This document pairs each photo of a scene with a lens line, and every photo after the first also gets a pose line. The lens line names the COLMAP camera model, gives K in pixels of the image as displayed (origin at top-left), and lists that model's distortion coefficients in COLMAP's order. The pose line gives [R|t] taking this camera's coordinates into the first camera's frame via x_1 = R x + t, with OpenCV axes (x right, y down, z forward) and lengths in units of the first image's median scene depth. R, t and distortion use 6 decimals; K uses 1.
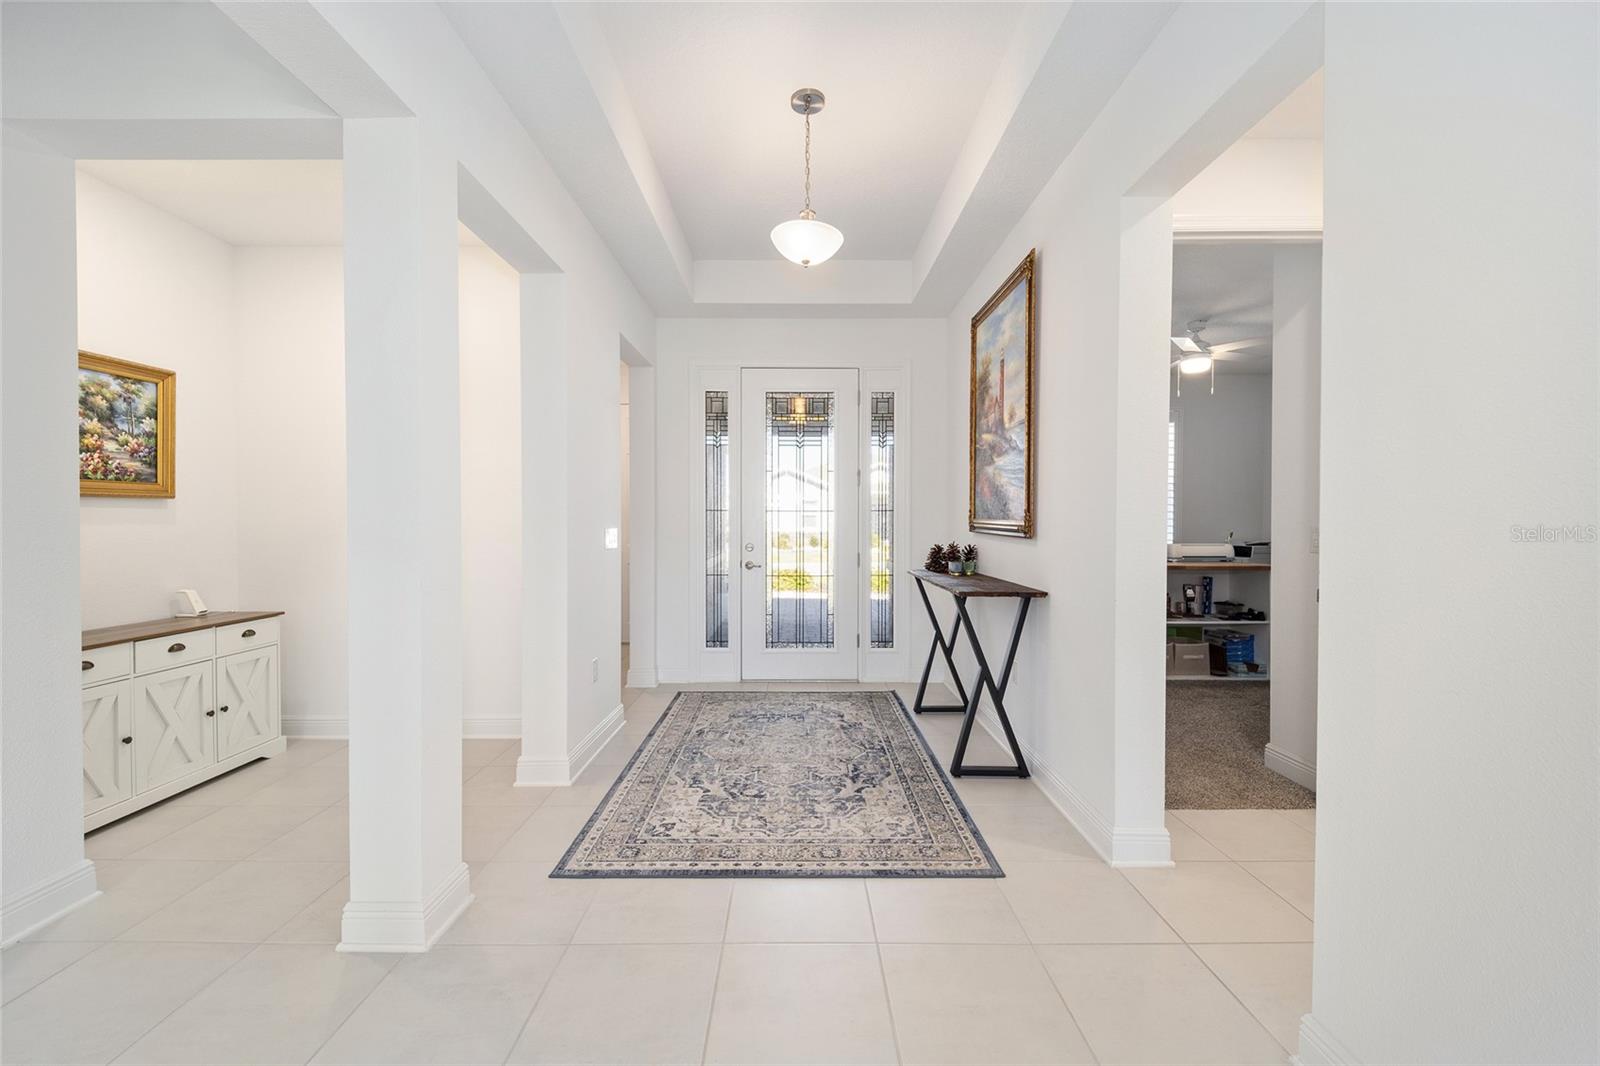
lens RADIAL K [[631.1, 0, 793.3], [0, 631.1, 528.8], [0, 0, 1]] dist [0.012075, -0.004818]
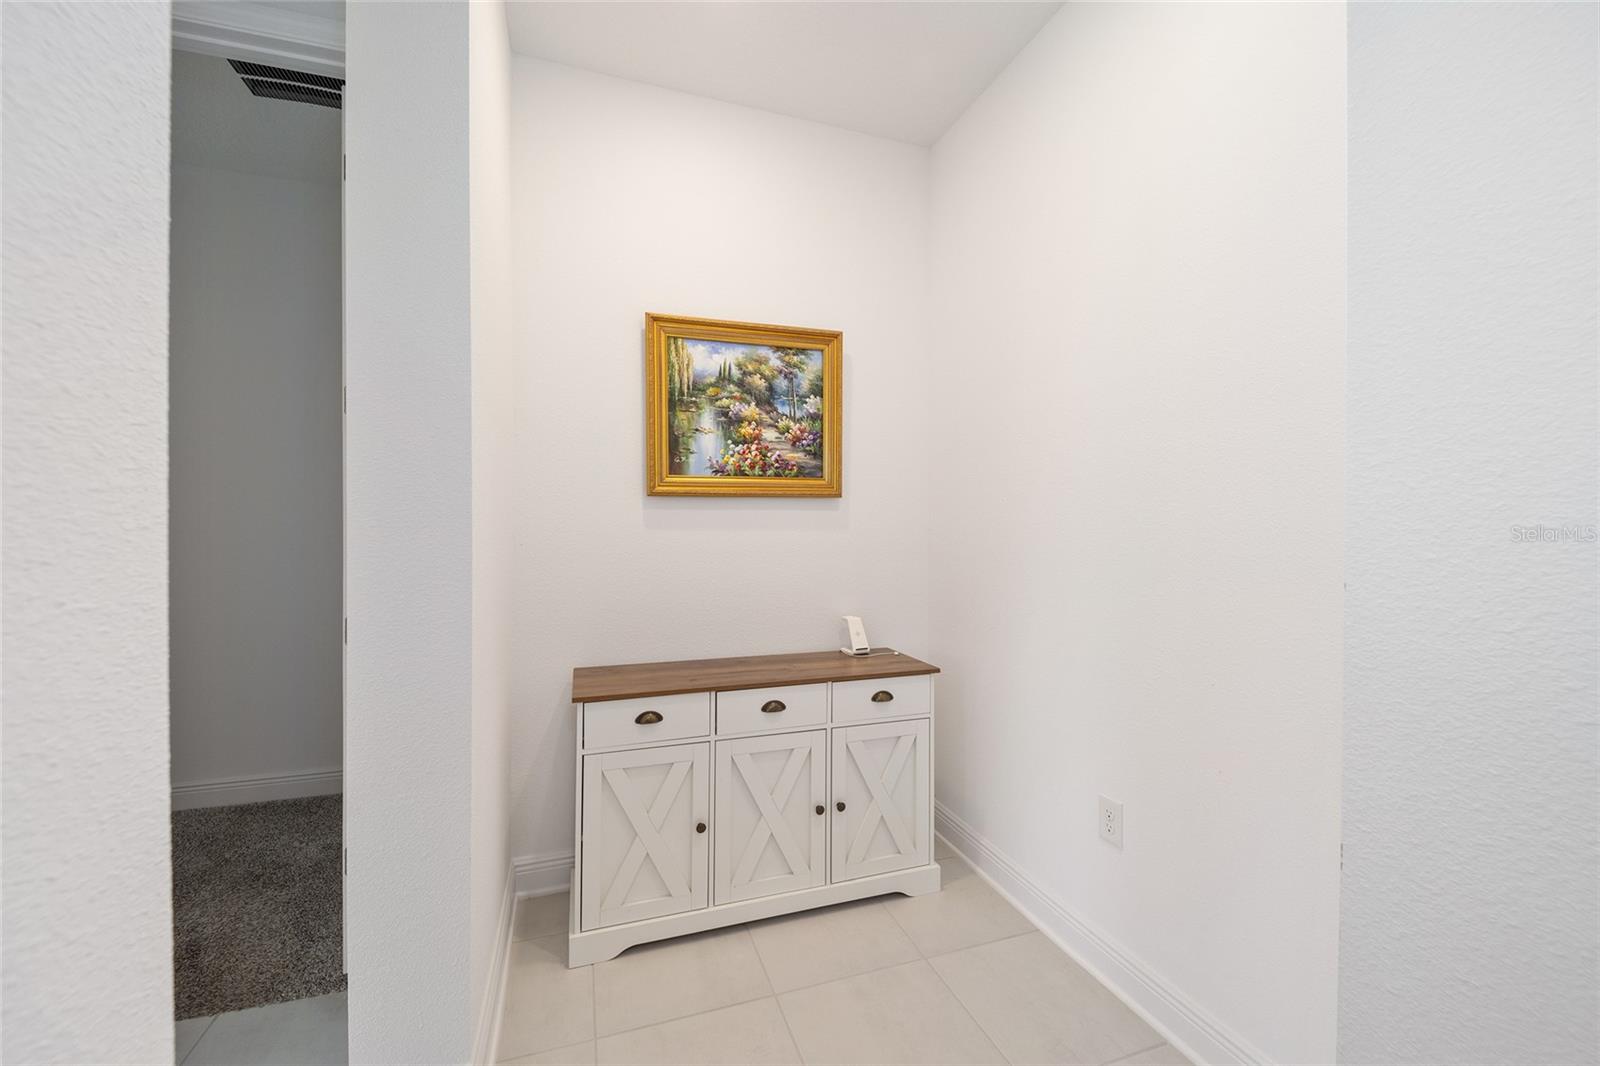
lens RADIAL K [[631.1, 0, 789.8], [0, 631.1, 534.1], [0, 0, 1]] dist [0.012075, -0.004818]
pose [[0.325242, 0.002714, -0.945627, -0.288506], [-0.006042, 0.999981, 0.000792, -0.002759], [0.945612, 0.005456, 0.325252, 0.740372]]
